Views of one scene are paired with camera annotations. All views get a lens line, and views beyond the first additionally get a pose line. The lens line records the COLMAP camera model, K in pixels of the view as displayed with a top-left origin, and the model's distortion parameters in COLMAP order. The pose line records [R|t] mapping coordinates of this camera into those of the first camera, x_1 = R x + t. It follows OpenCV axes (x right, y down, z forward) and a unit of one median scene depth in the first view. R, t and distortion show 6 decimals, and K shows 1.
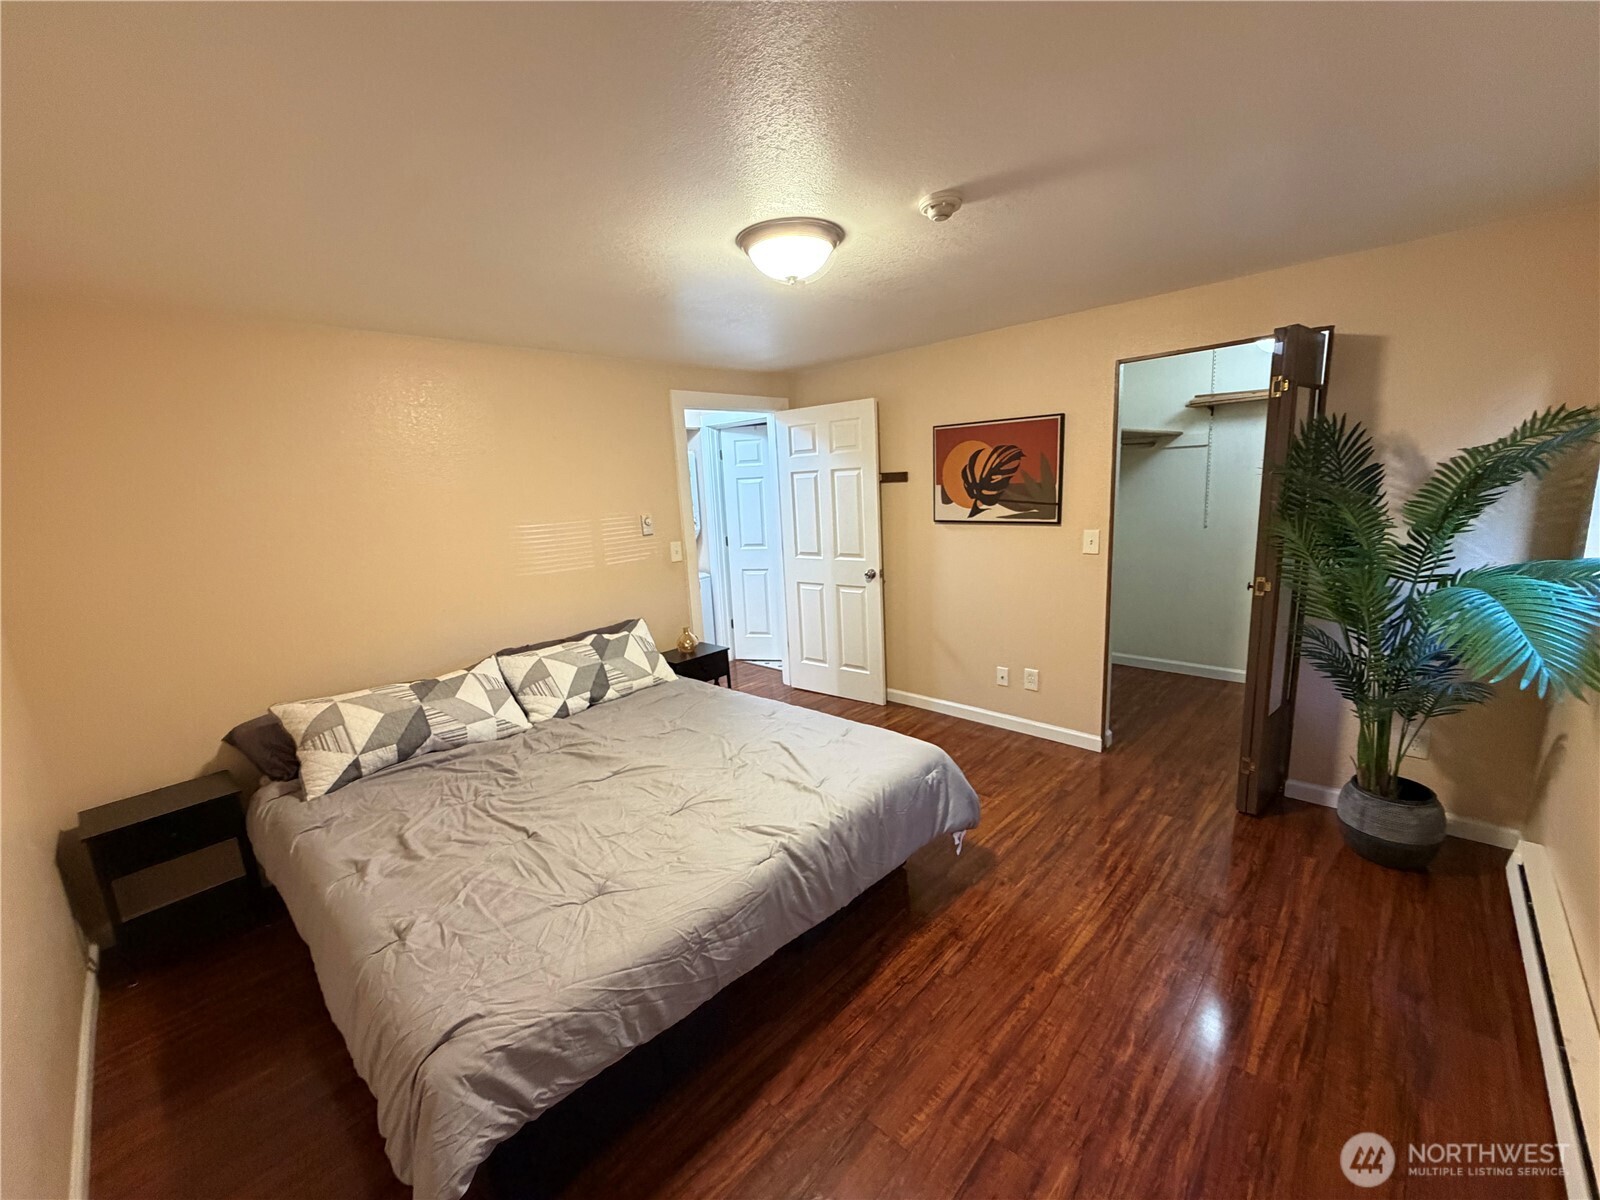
lens RADIAL K [[638.7, 0, 793.7], [0, 638.7, 598.1], [0, 0, 1]] dist [-0.000536, 0.000572]
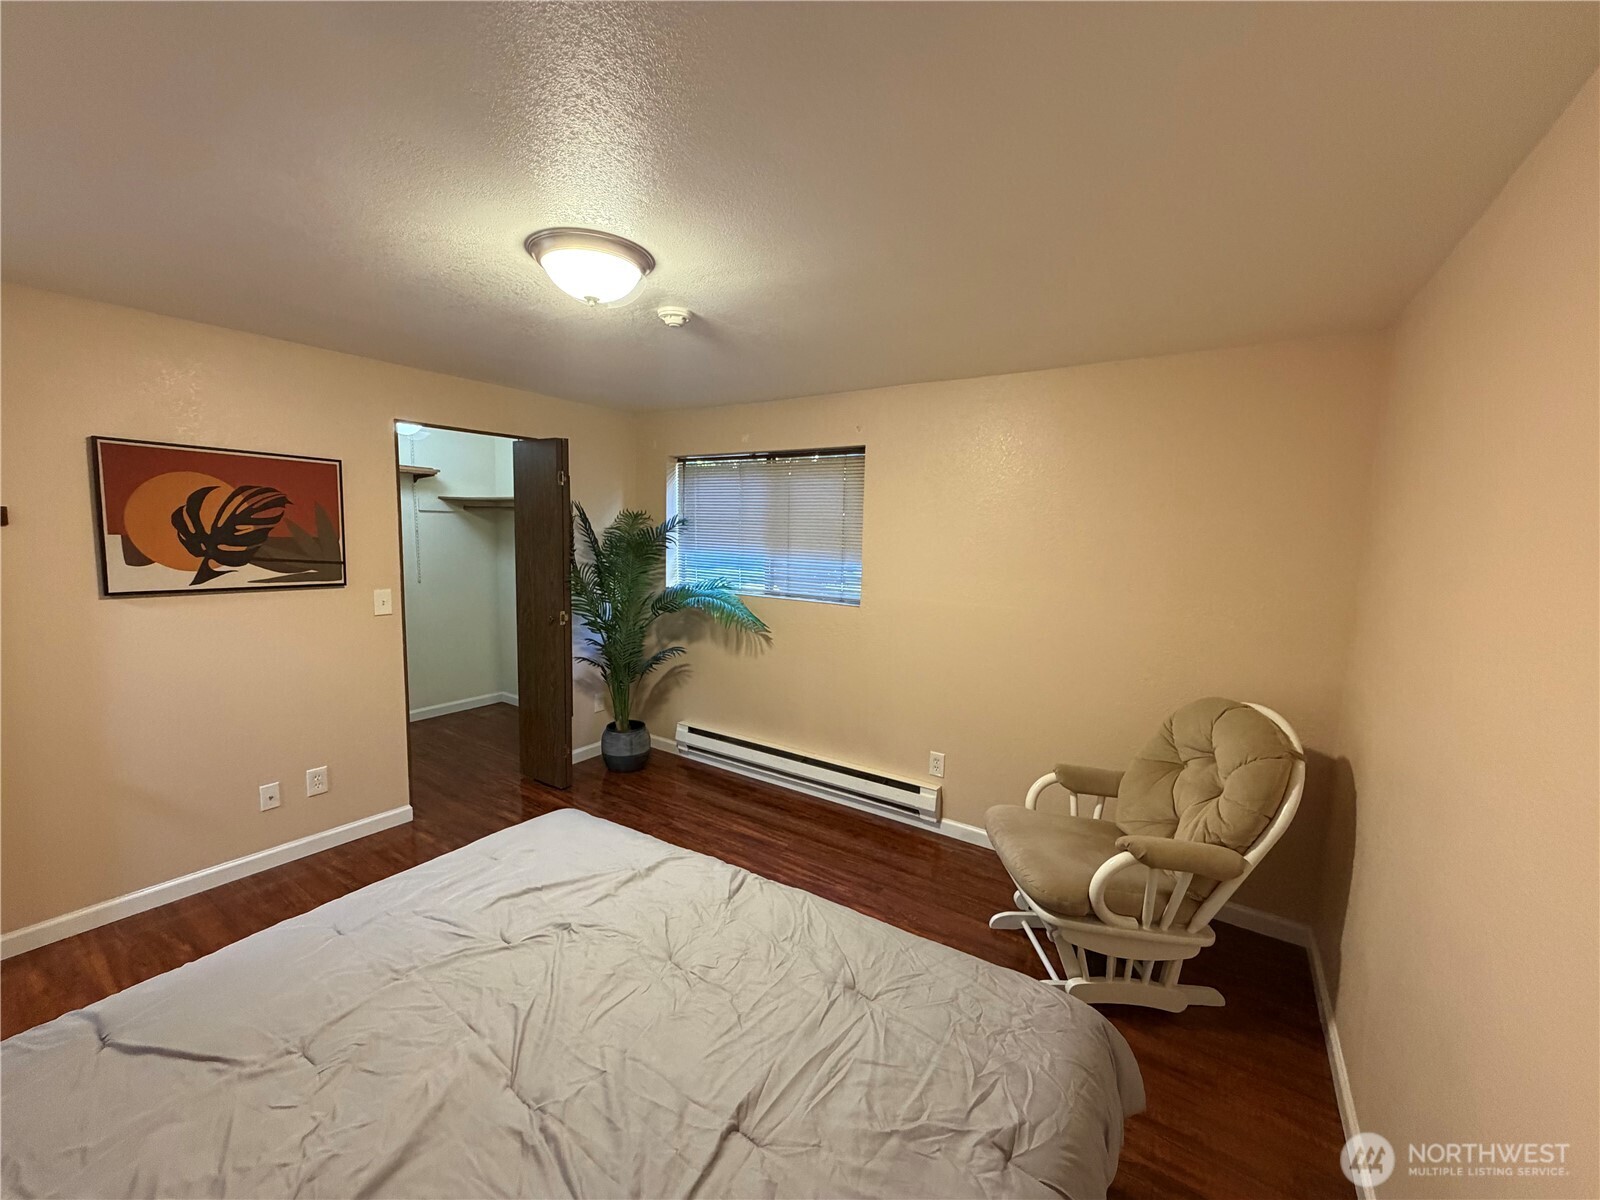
lens RADIAL K [[638.7, 0, 799.4], [0, 638.7, 599.4], [0, 0, 1]] dist [-0.000536, 0.000572]
pose [[-0.176452, -0.060729, 0.982434, -0.520648], [0.161984, 0.982695, 0.089839, -0.071798], [-0.970889, 0.174991, -0.163561, 0.521241]]
